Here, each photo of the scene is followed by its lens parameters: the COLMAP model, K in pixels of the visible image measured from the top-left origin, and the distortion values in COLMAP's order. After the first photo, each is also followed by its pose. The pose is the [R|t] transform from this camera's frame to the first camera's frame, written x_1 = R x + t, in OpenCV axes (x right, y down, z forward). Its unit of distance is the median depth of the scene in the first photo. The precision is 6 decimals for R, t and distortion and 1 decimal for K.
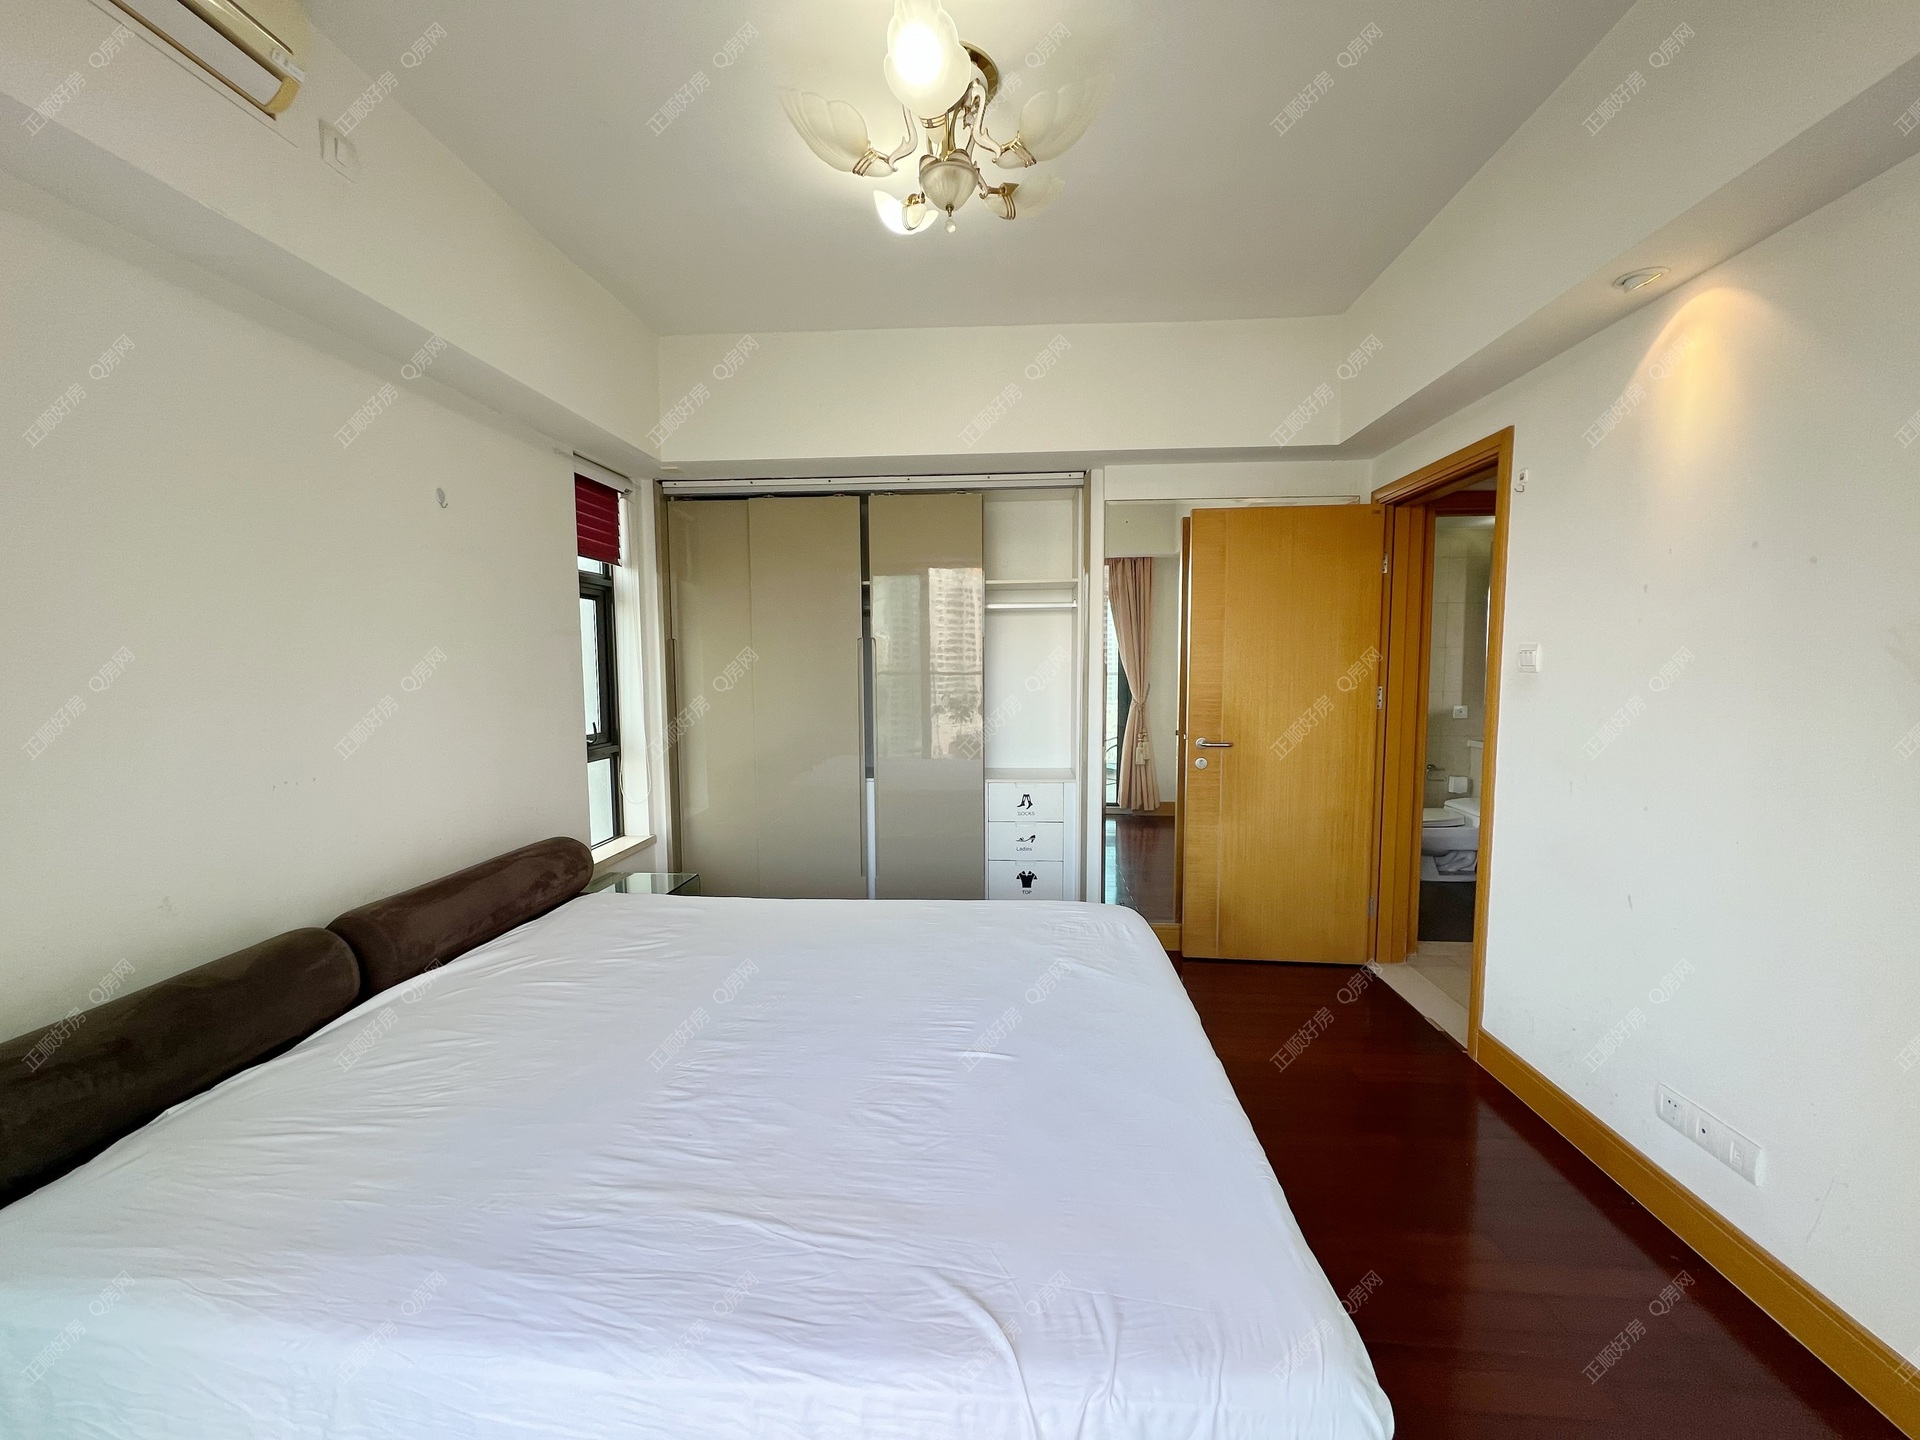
lens RADIAL K [[760.1, 0, 960.0], [0, 760.1, 720.0], [0, 0, 1]] dist [-0.001052, 0.000101]
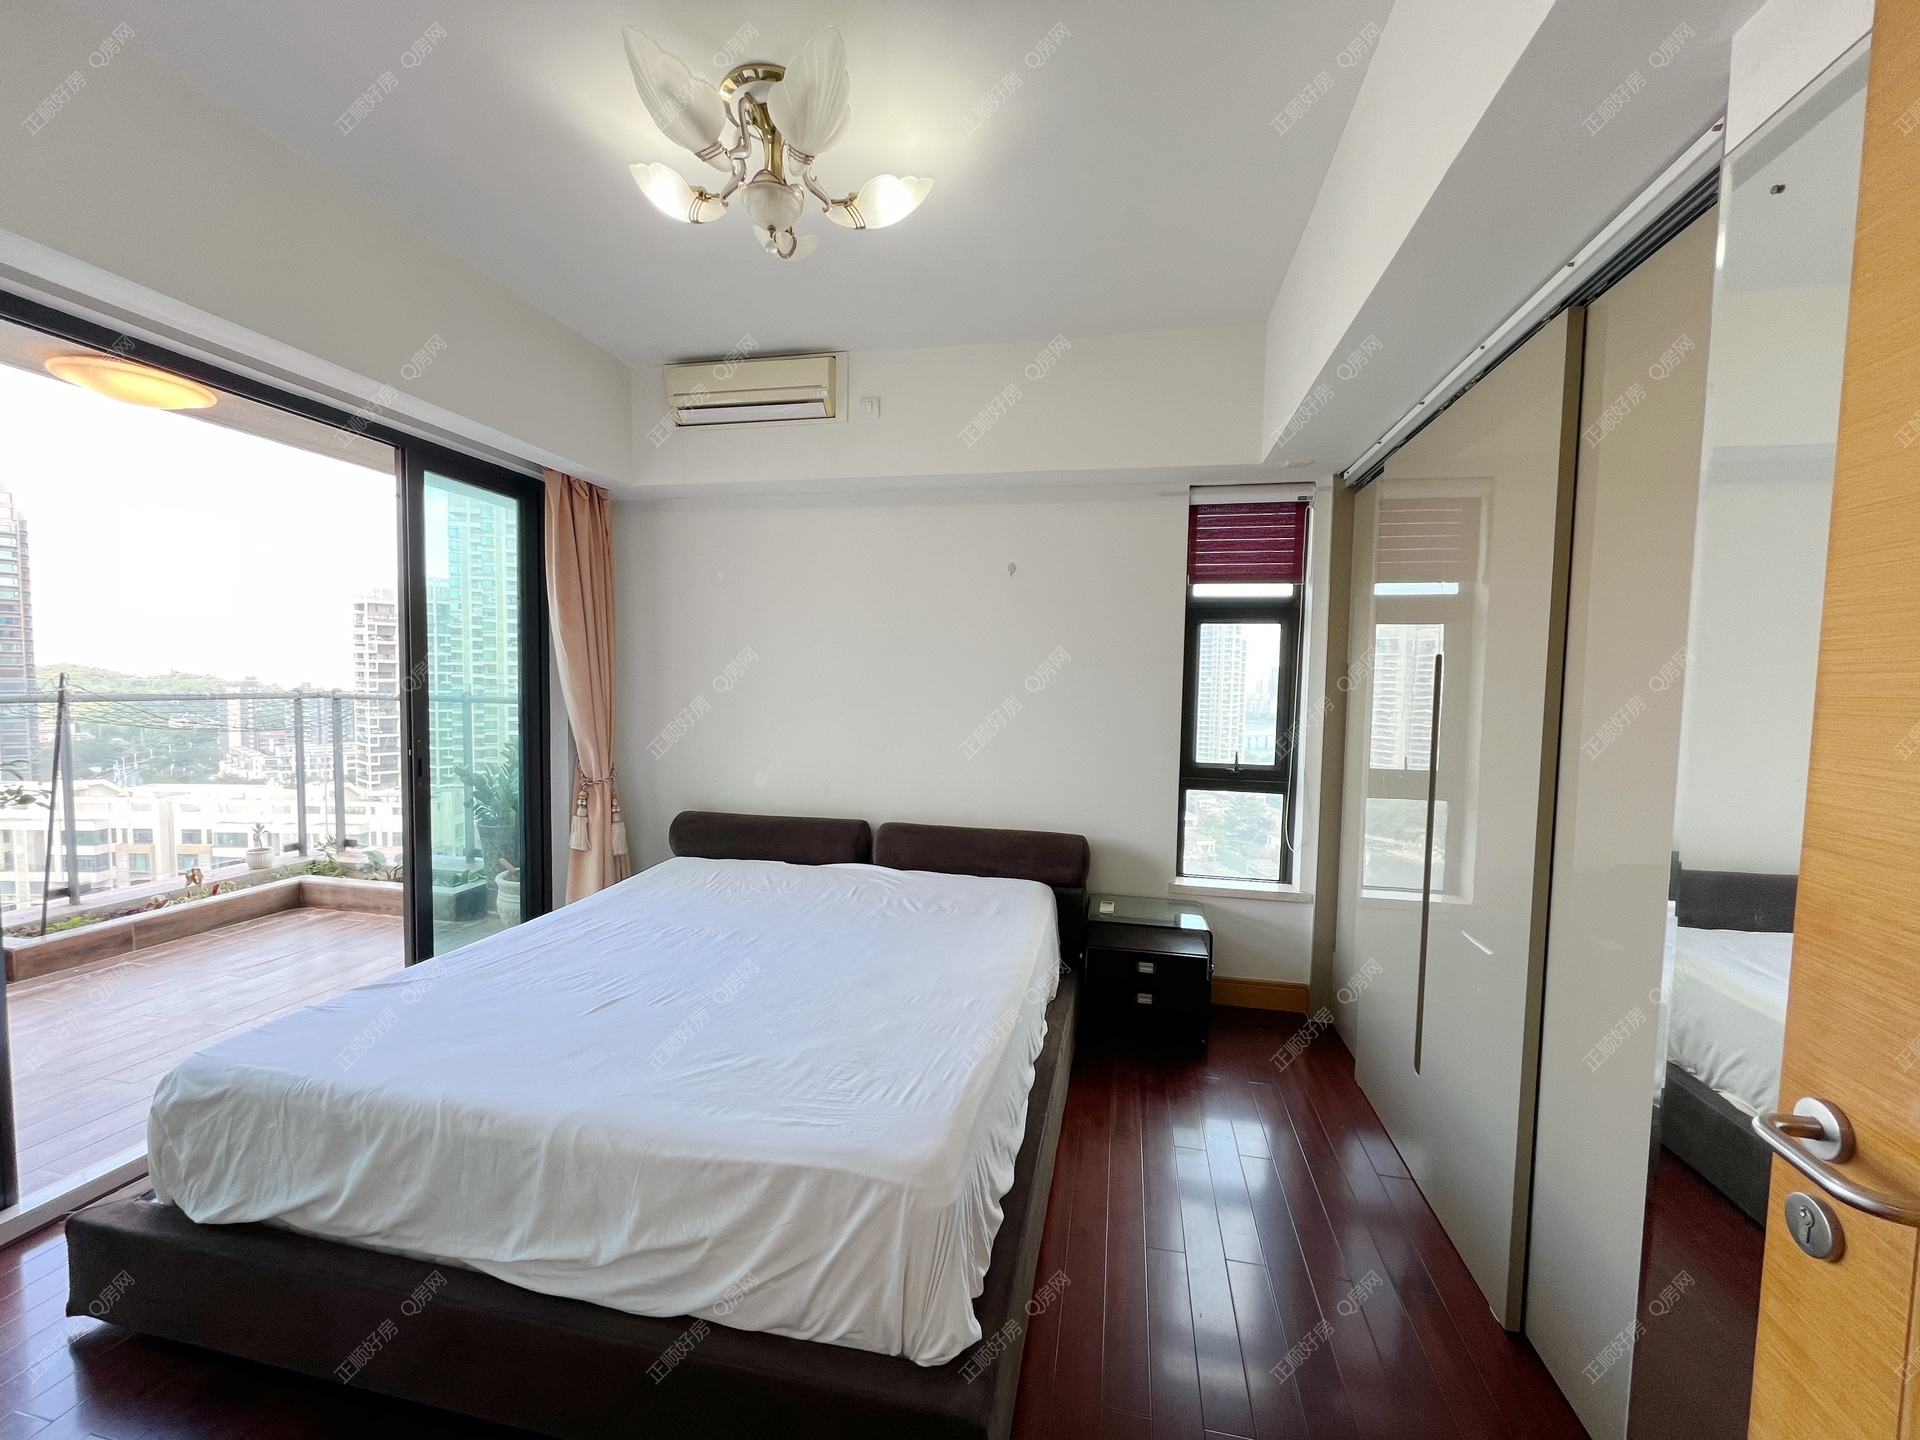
lens RADIAL K [[769.8, 0, 962.6], [0, 769.8, 723.8], [0, 0, 1]] dist [0.000619, -0.000140]
pose [[-0.119931, 0.072920, -0.990101, 0.776381], [-0.098415, 0.991513, 0.084945, -0.118036], [0.987892, 0.107629, -0.111737, 1.099882]]
